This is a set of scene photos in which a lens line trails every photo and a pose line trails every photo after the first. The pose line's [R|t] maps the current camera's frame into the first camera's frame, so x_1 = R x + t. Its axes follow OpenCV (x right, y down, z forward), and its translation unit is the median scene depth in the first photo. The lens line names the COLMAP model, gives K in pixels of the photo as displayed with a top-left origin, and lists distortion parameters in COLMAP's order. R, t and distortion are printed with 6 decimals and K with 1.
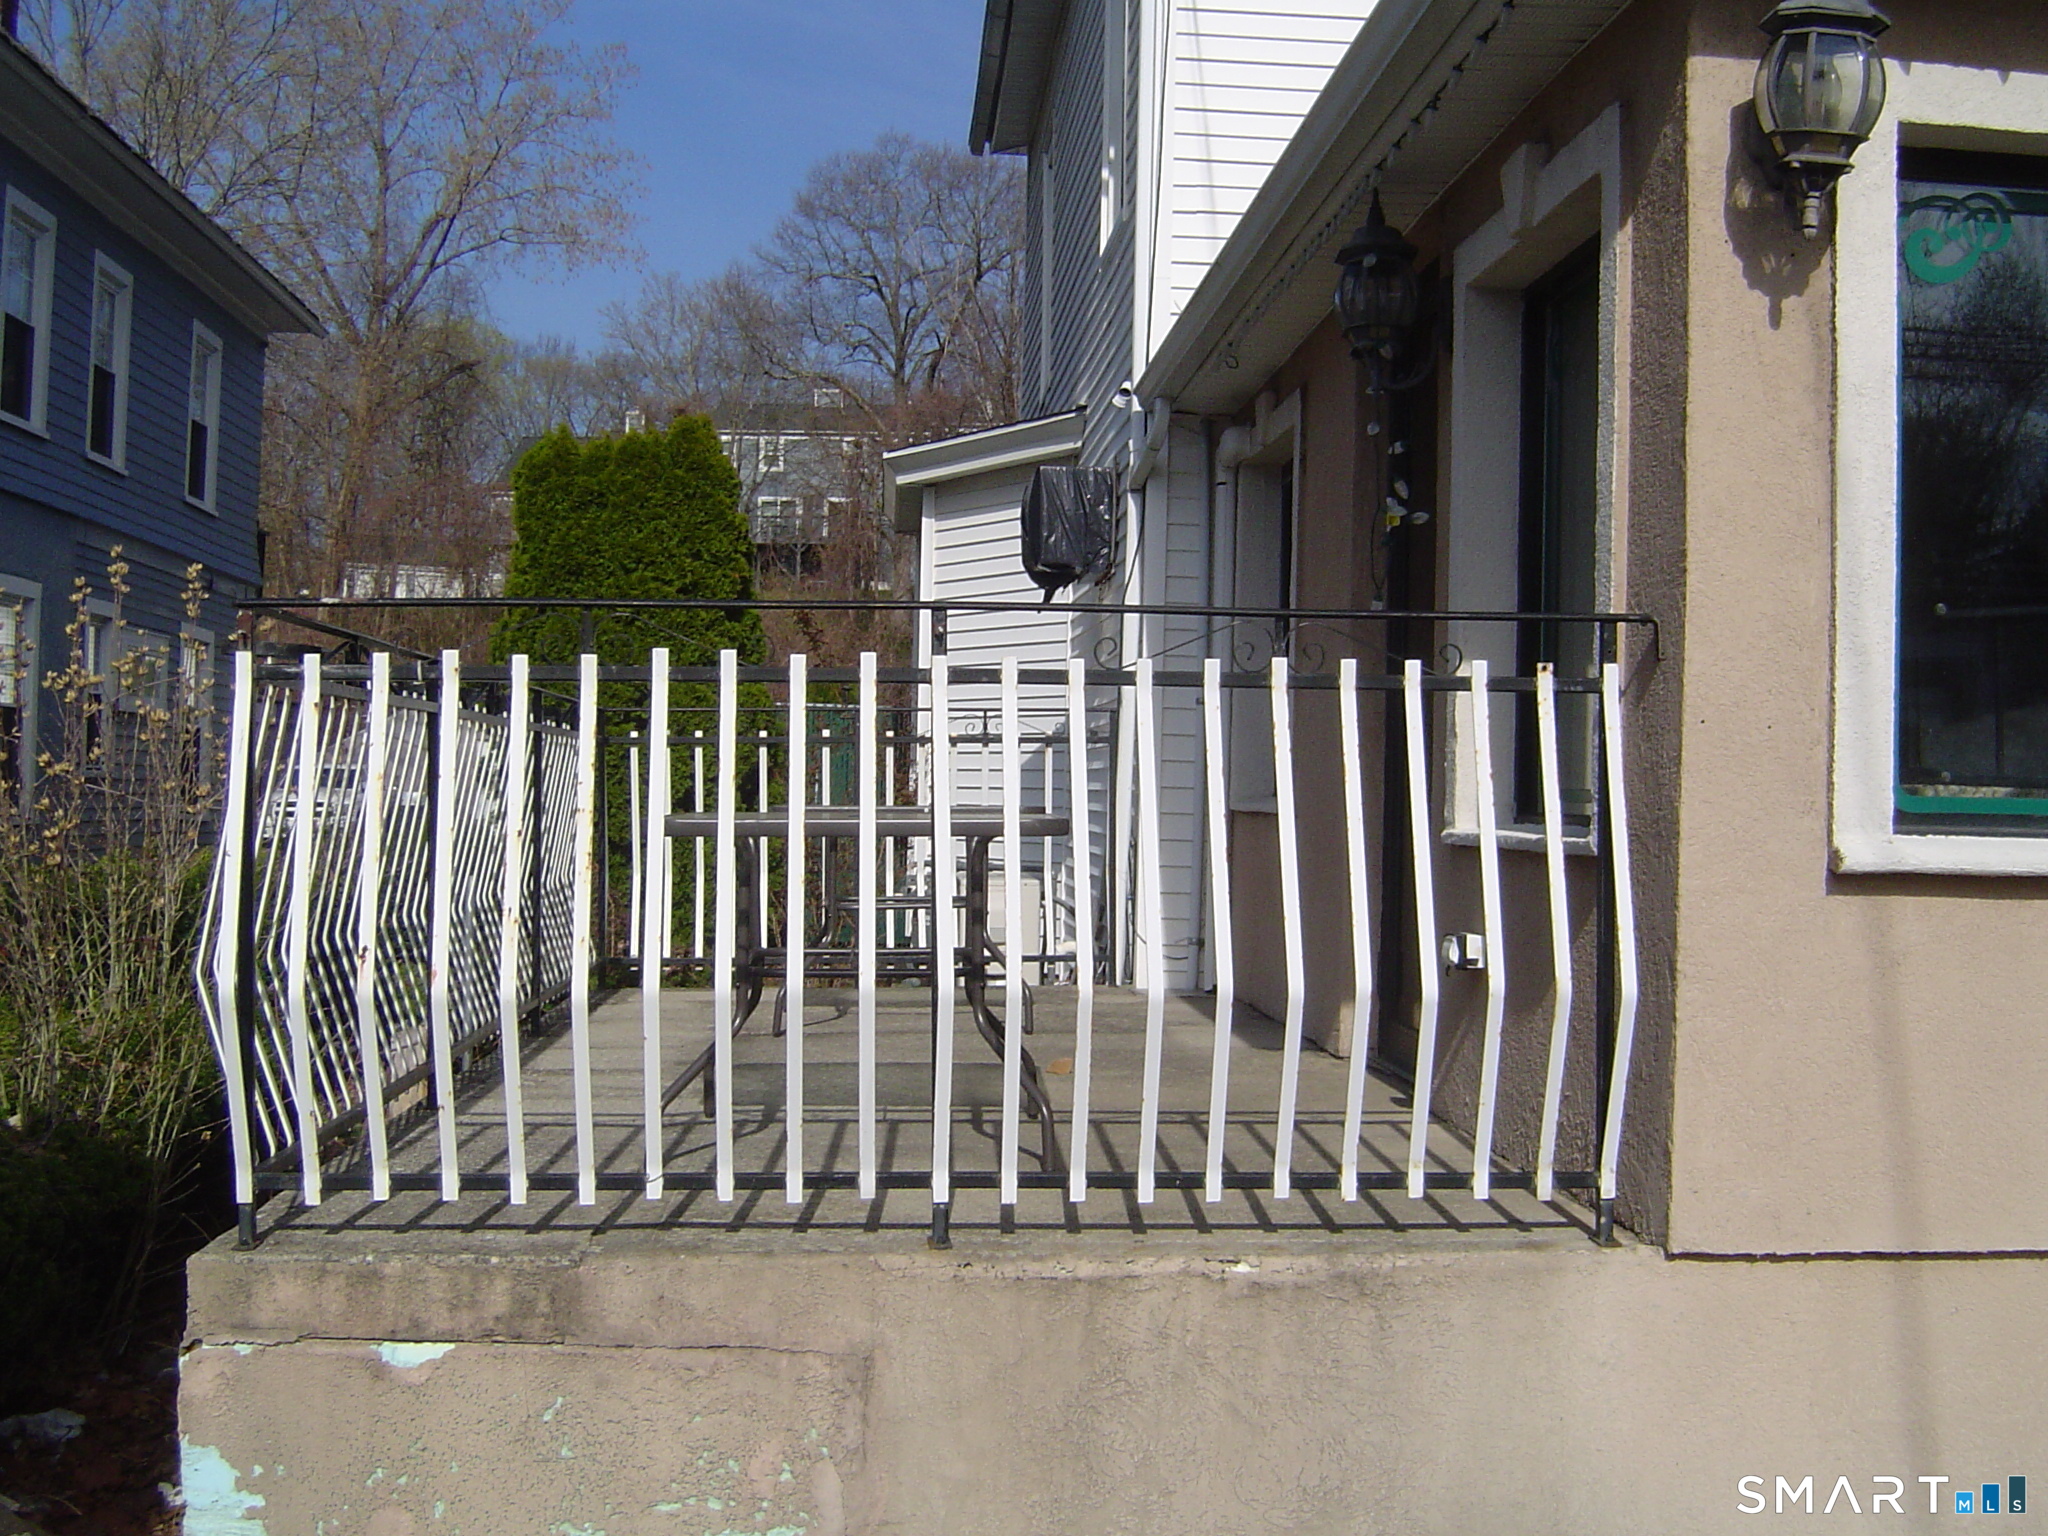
lens RADIAL K [[2371.0, 0, 1025.5], [0, 2371.0, 767.2], [0, 0, 1]] dist [-0.136703, 0.000000]
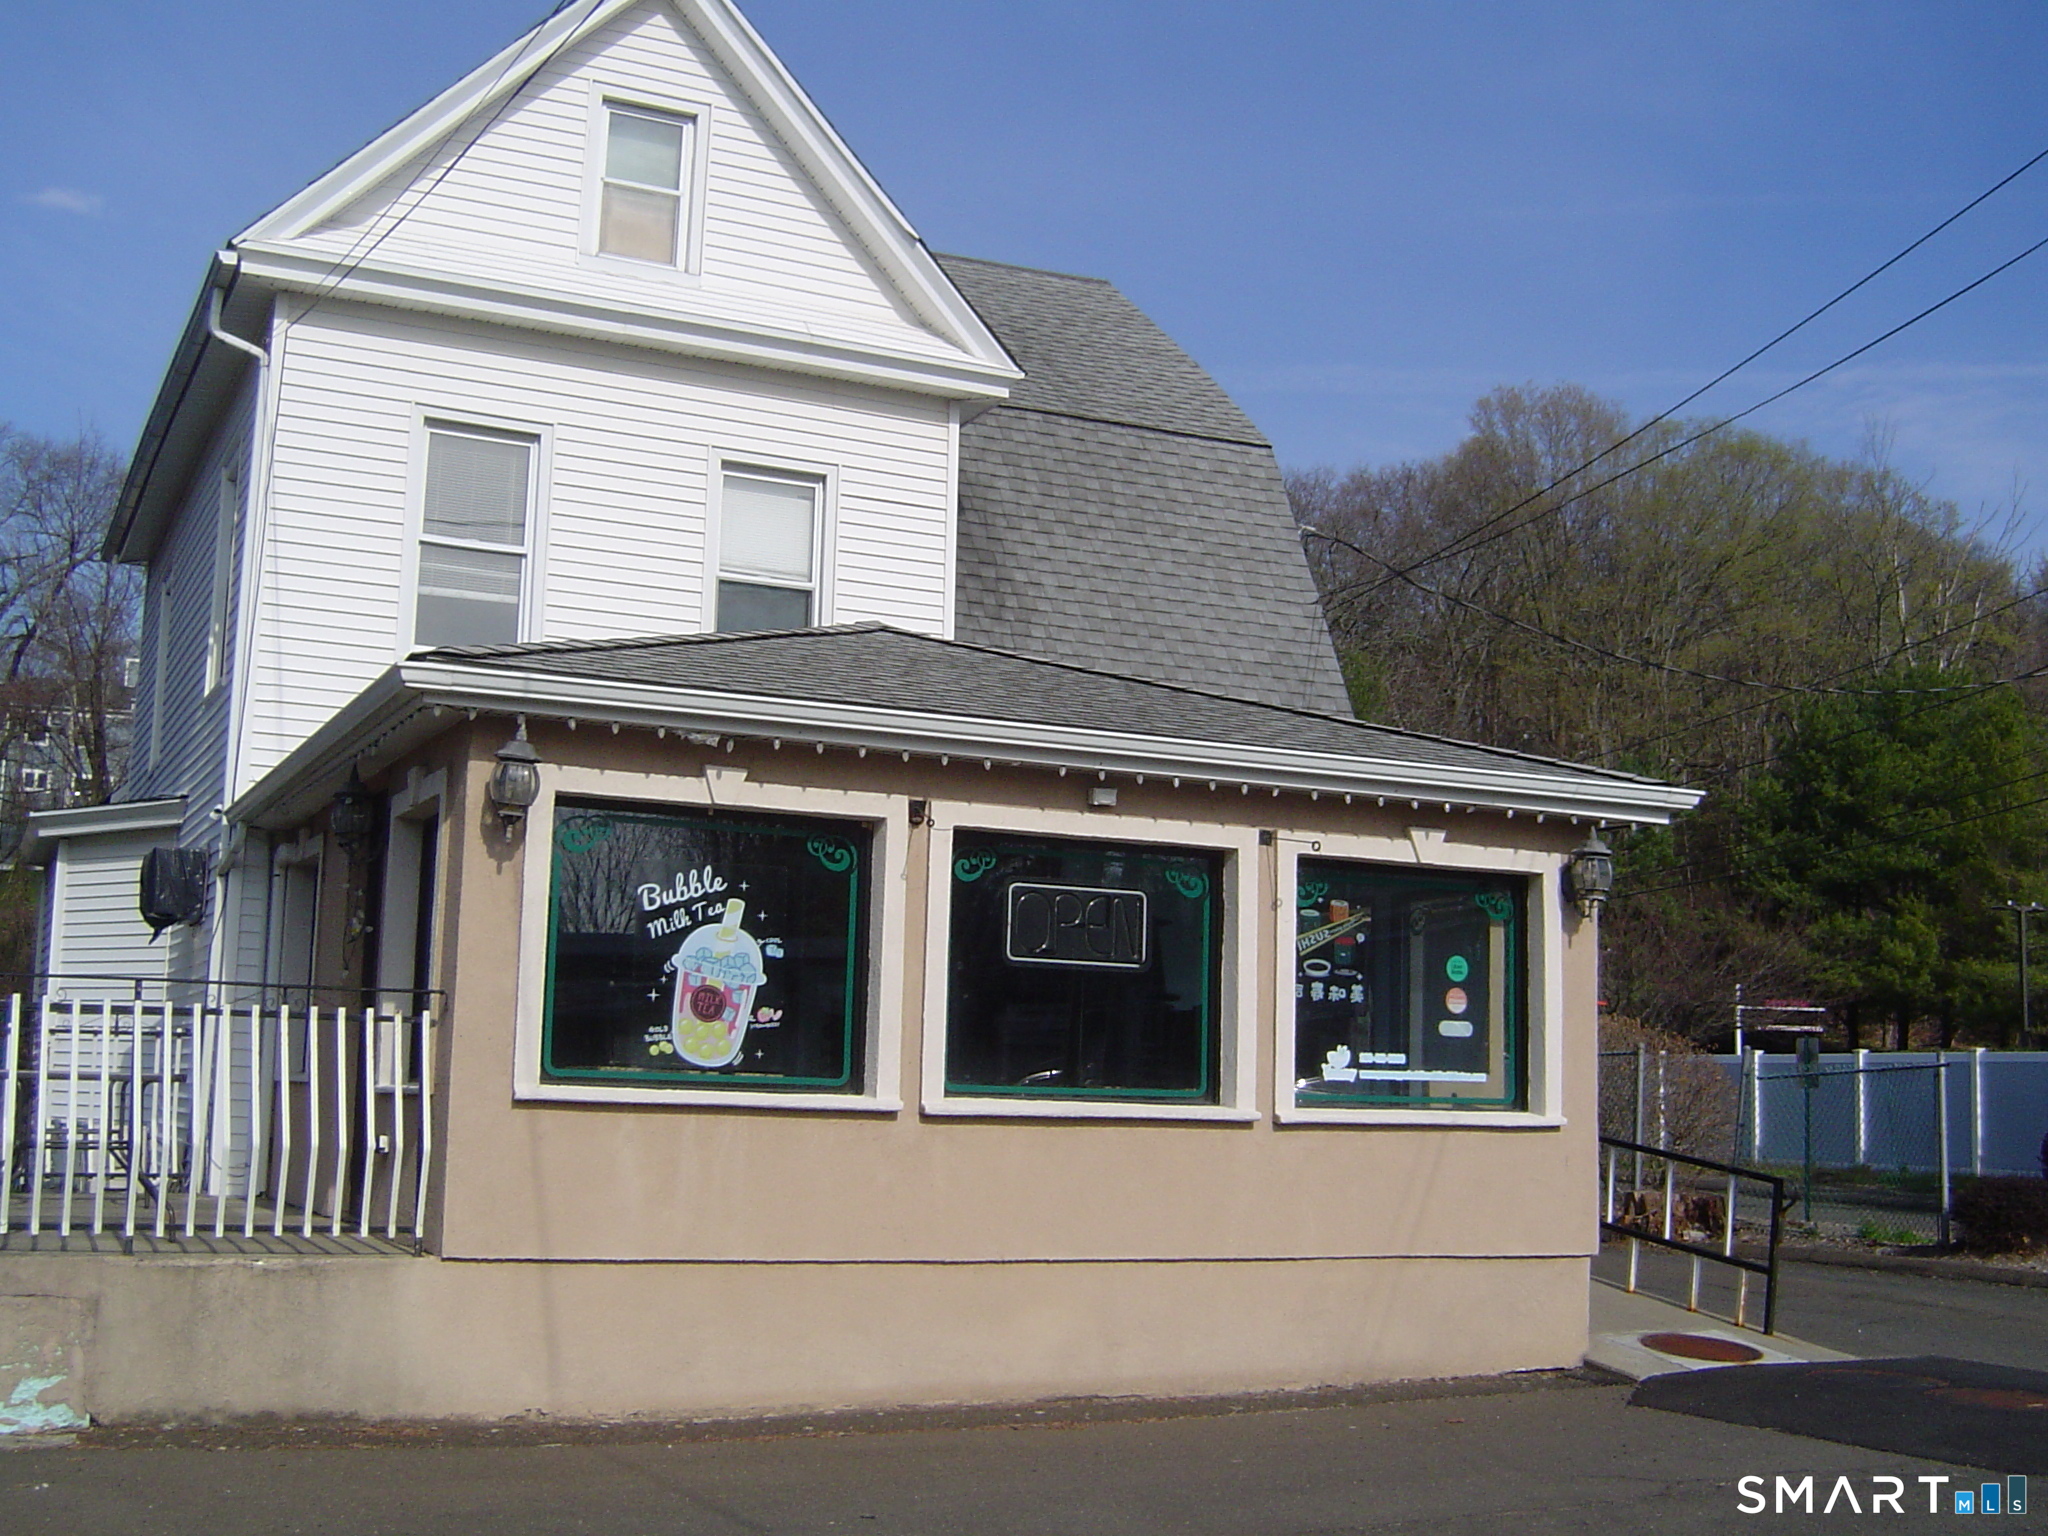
lens RADIAL K [[2371.0, 0, 1011.2], [0, 2371.0, 770.3], [0, 0, 1]] dist [-0.136703, 0.000000]
pose [[0.929143, 0.054008, 0.365755, -0.080171], [-0.008618, 0.992168, -0.124614, 0.004785], [-0.369620, 0.112632, 0.922331, -1.371959]]
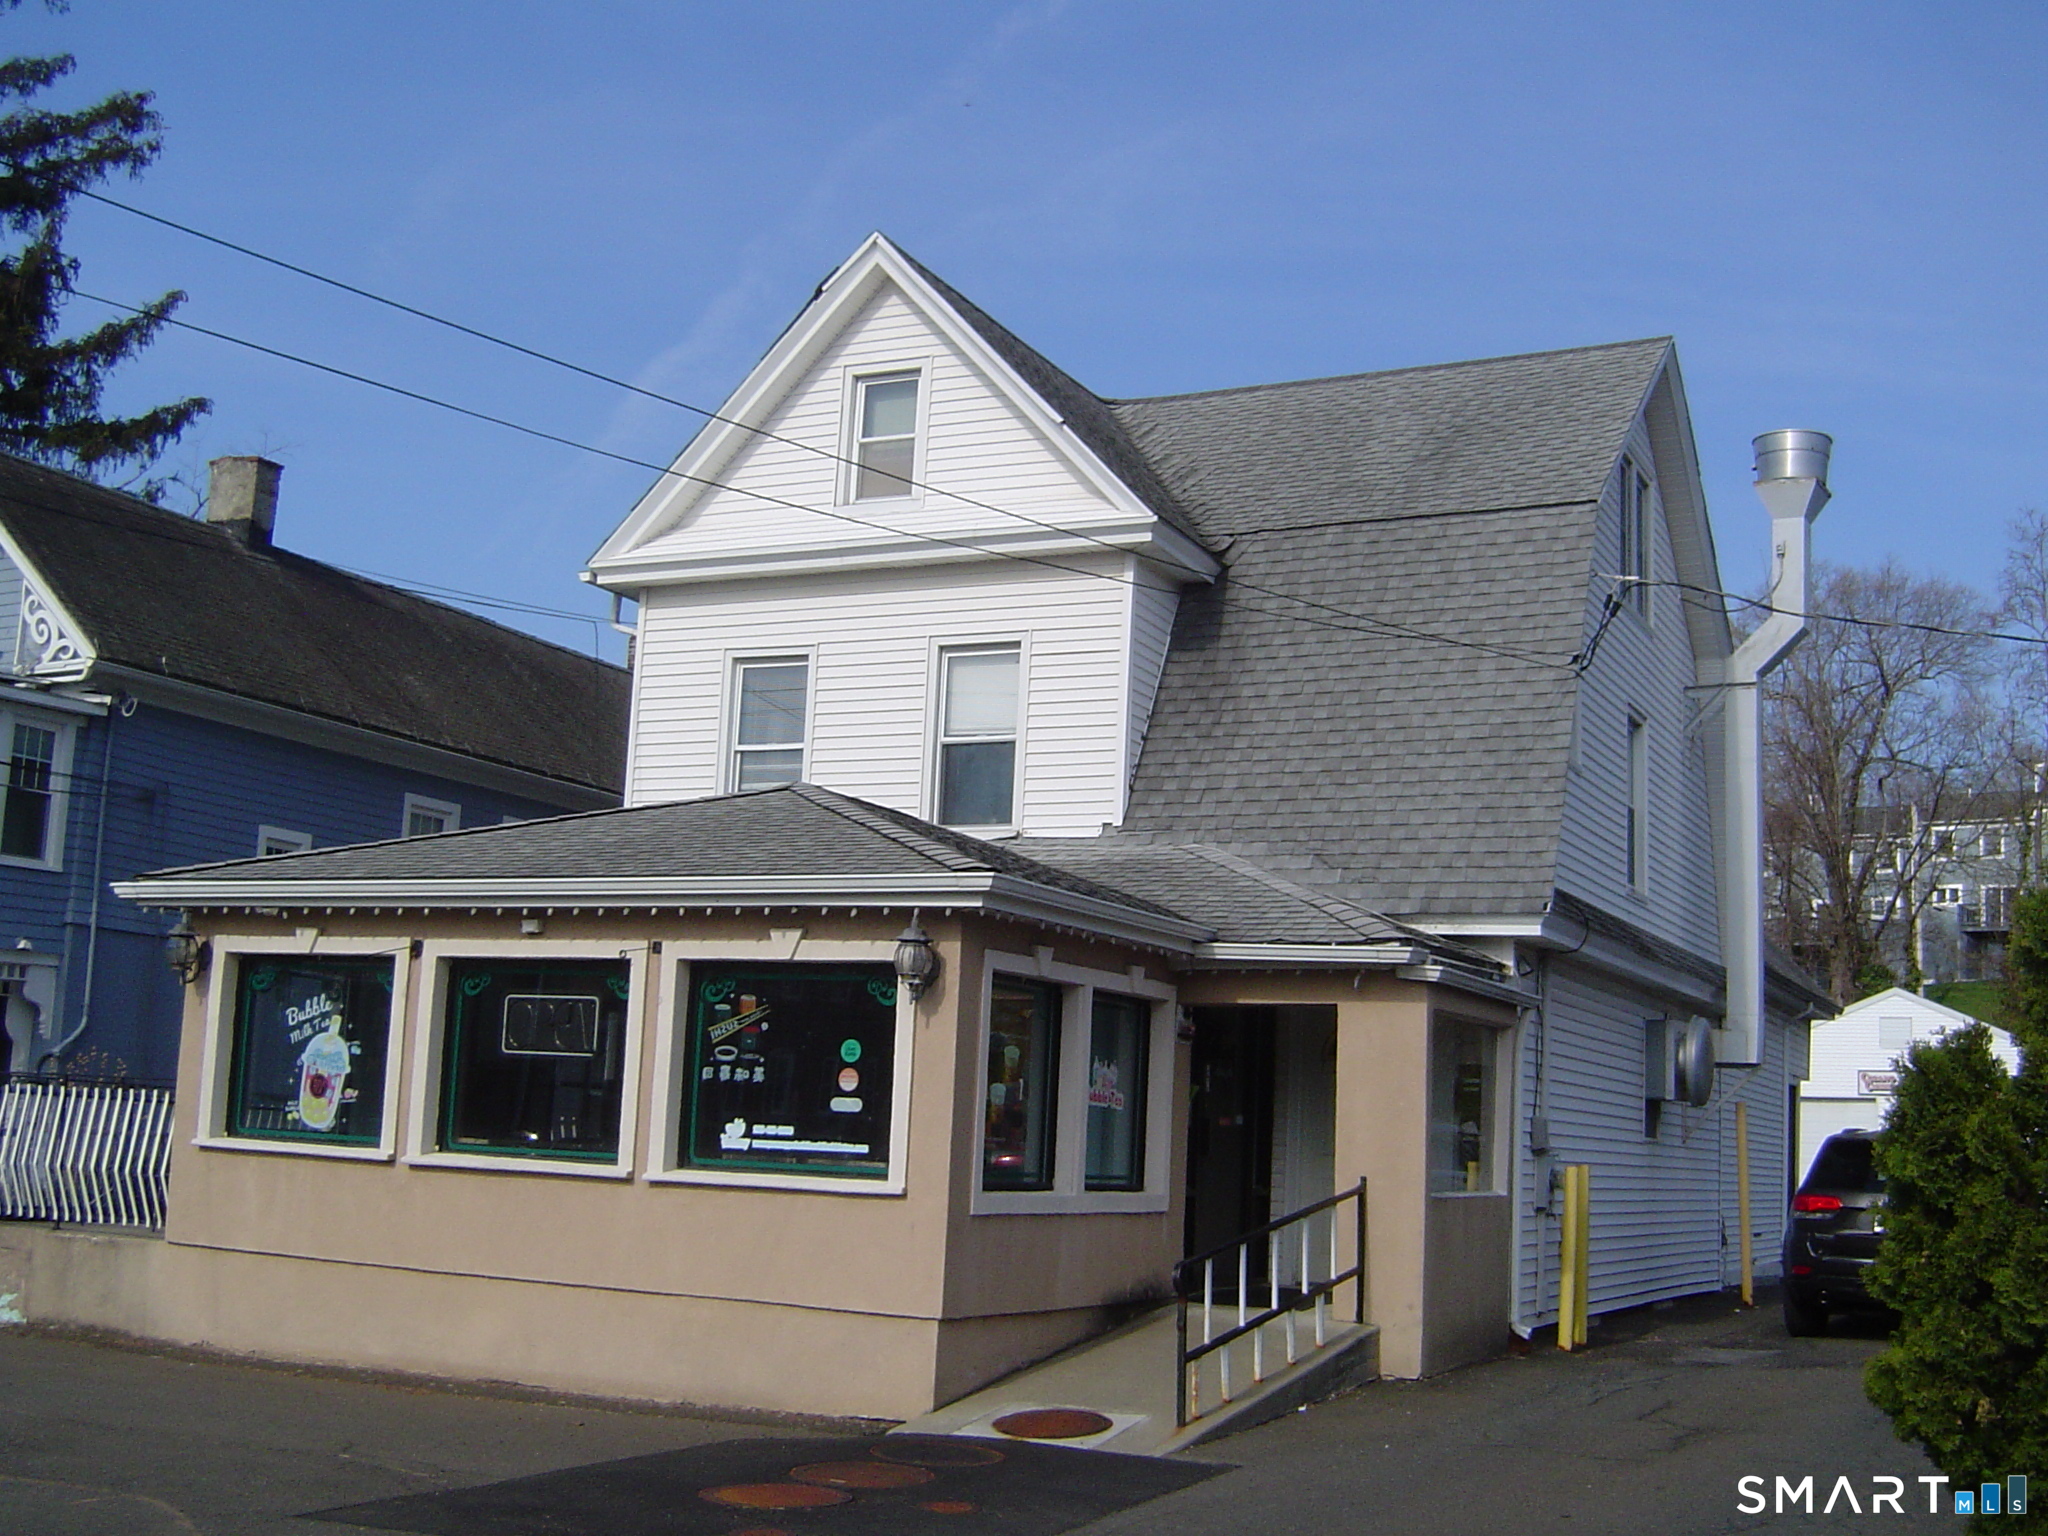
lens RADIAL K [[2371.0, 0, 1024.1], [0, 2371.0, 760.4], [0, 0, 1]] dist [-0.136703, 0.000000]
pose [[0.858784, -0.065575, -0.508124, 3.279963], [-0.020847, 0.986481, -0.162543, 0.009829], [0.511913, 0.150183, 0.845807, -1.548656]]
